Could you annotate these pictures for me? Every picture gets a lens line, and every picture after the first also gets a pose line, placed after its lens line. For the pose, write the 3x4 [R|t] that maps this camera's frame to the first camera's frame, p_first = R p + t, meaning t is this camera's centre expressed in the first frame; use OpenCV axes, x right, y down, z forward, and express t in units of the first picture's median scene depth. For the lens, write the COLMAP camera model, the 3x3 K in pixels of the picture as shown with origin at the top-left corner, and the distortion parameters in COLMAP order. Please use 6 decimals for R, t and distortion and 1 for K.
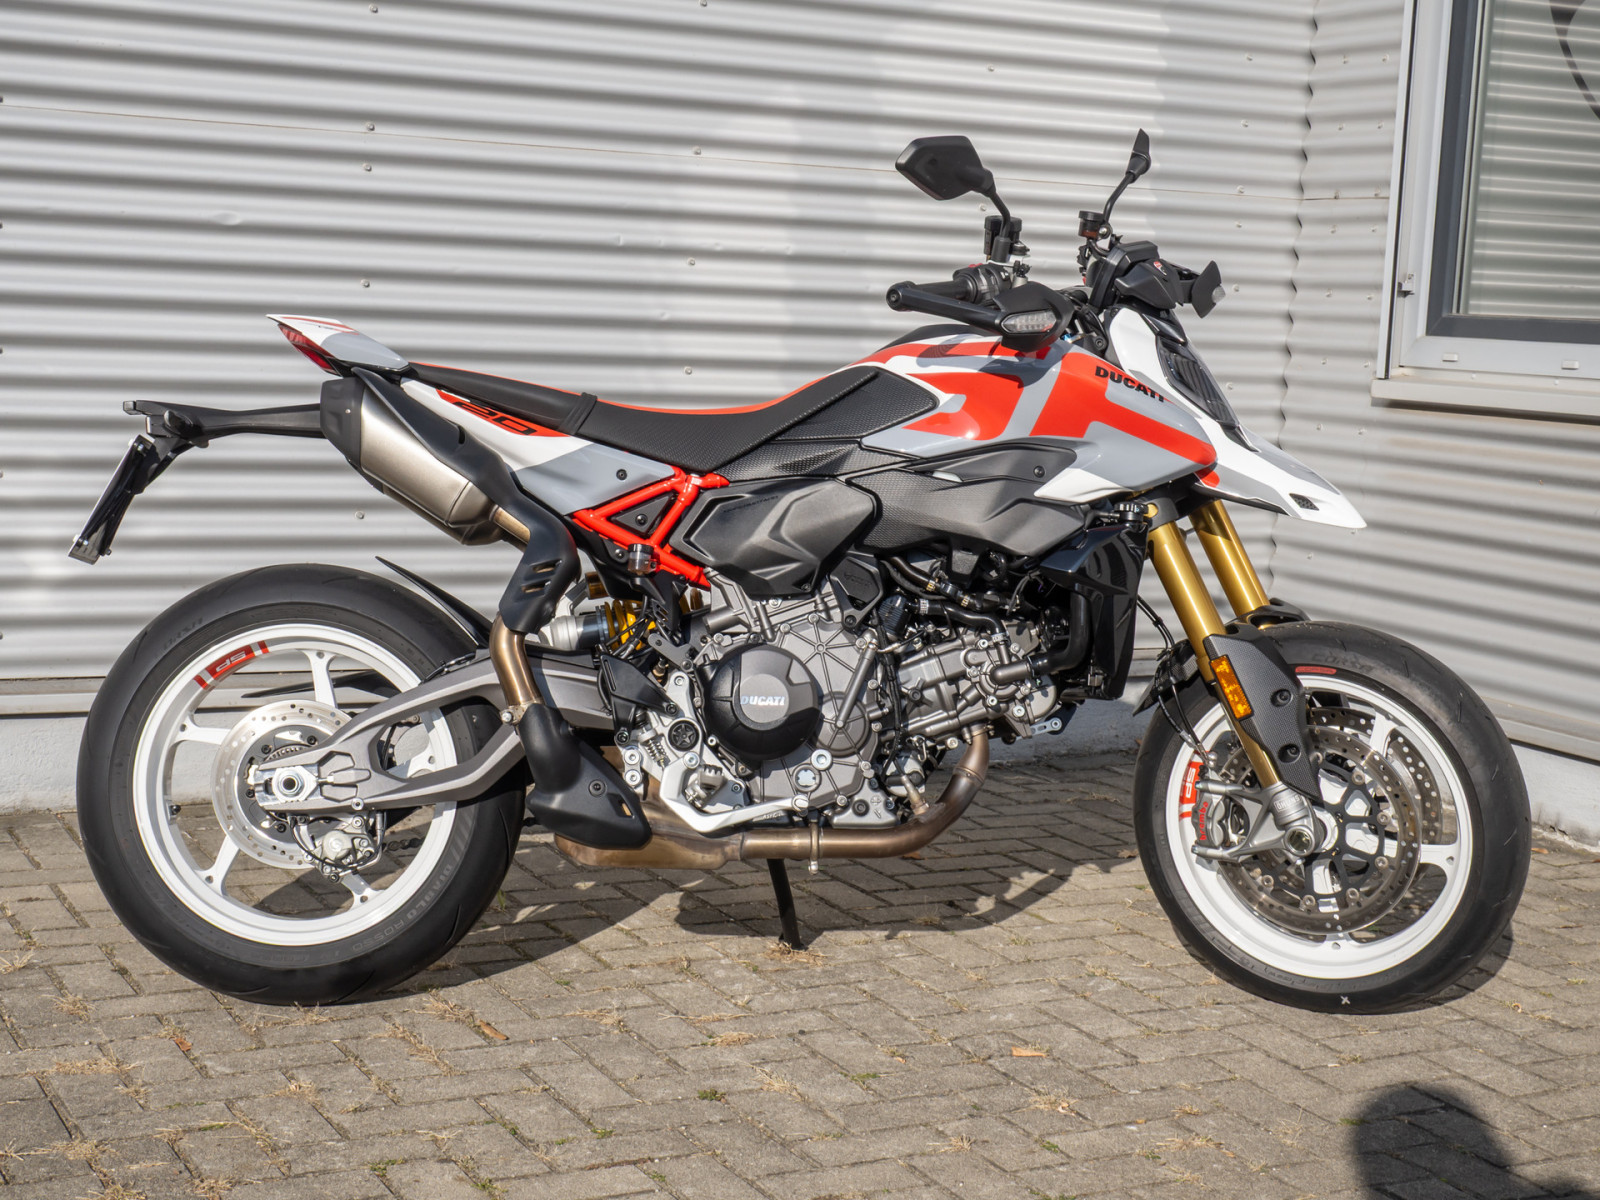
lens RADIAL K [[2401.8, 0, 769.8], [0, 2401.8, 598.3], [0, 0, 1]] dist [0.025769, 0.014241]
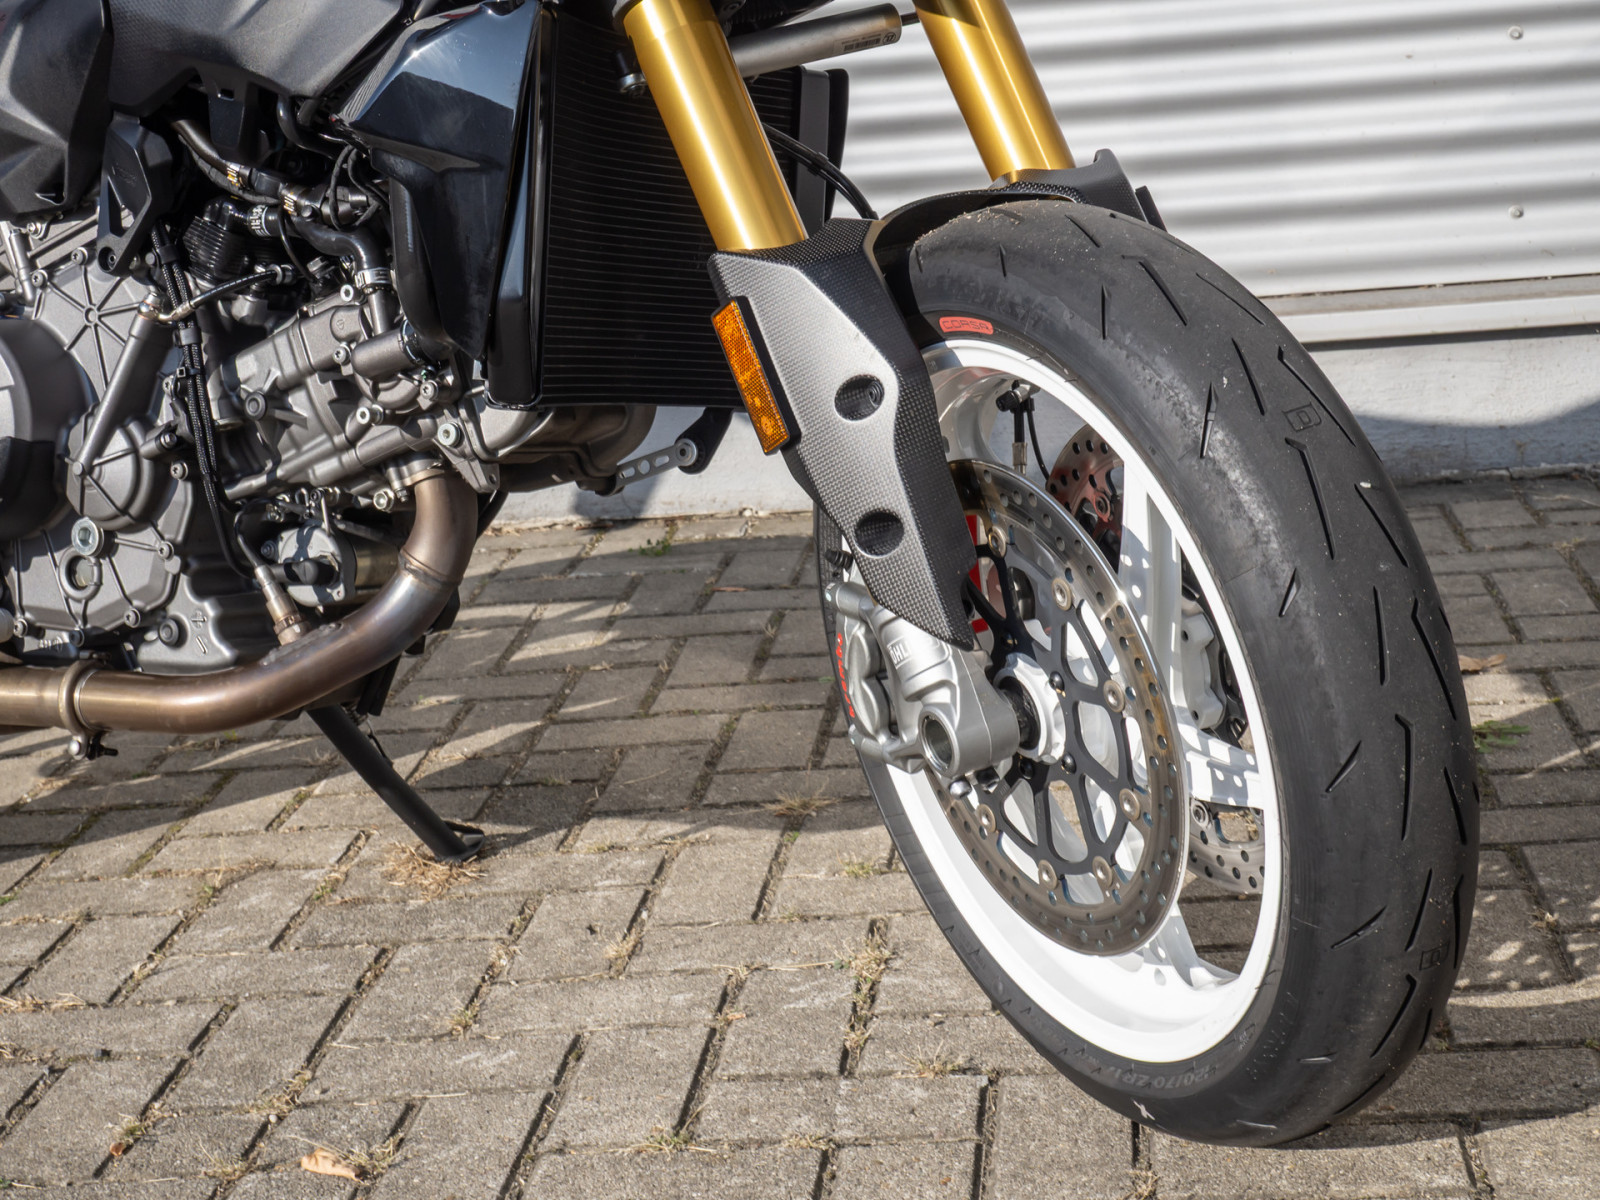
lens RADIAL K [[2561.3, 0, 800.0], [0, 2561.3, 600.0], [0, 0, 1]] dist [0.016035, -0.004110]
pose [[0.844059, 0.024098, -0.535708, 0.435784], [0.053260, 0.990283, 0.128463, 0.018629], [0.533598, -0.136962, 0.834574, 0.622345]]
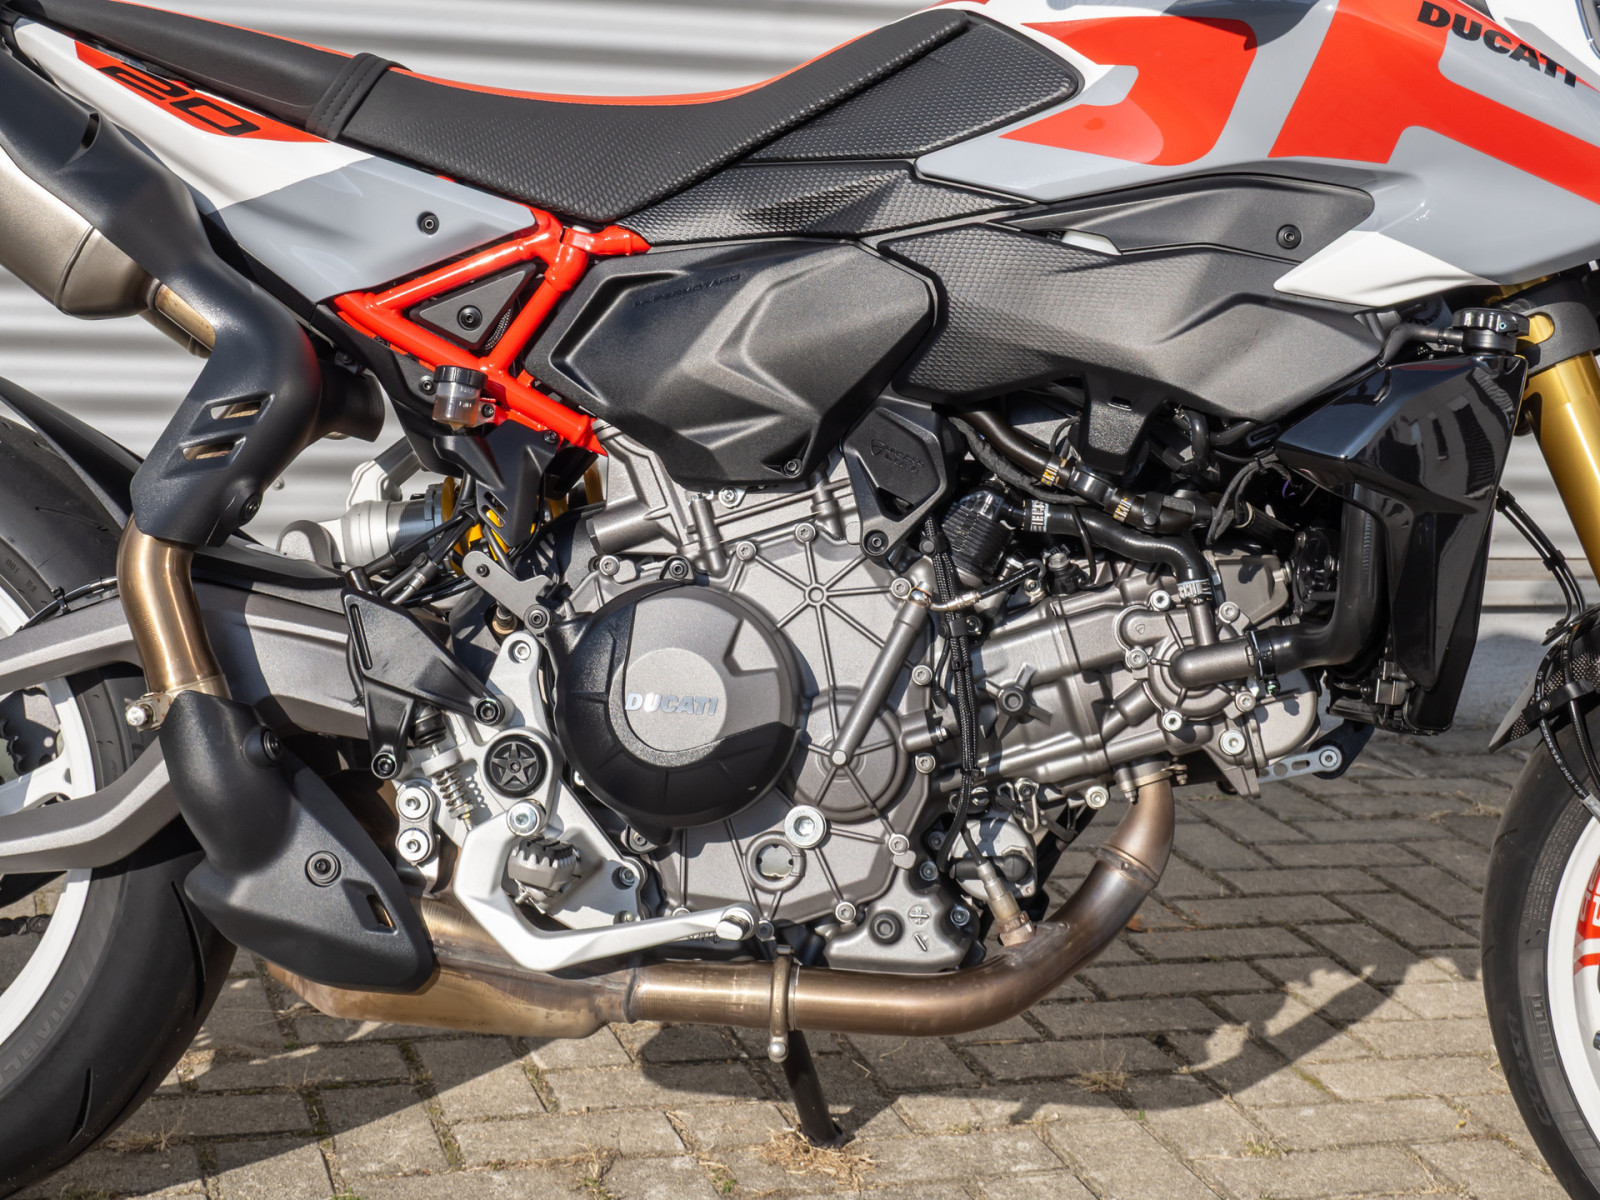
lens RADIAL K [[2692.3, 0, 800.0], [0, 2692.3, 600.0], [0, 0, 1]] dist [0.031136, -0.021470]
pose [[0.987613, 0.044999, -0.150318, 0.099206], [-0.035083, 0.997070, 0.067981, -0.014919], [0.152937, -0.061865, 0.986298, 0.465871]]
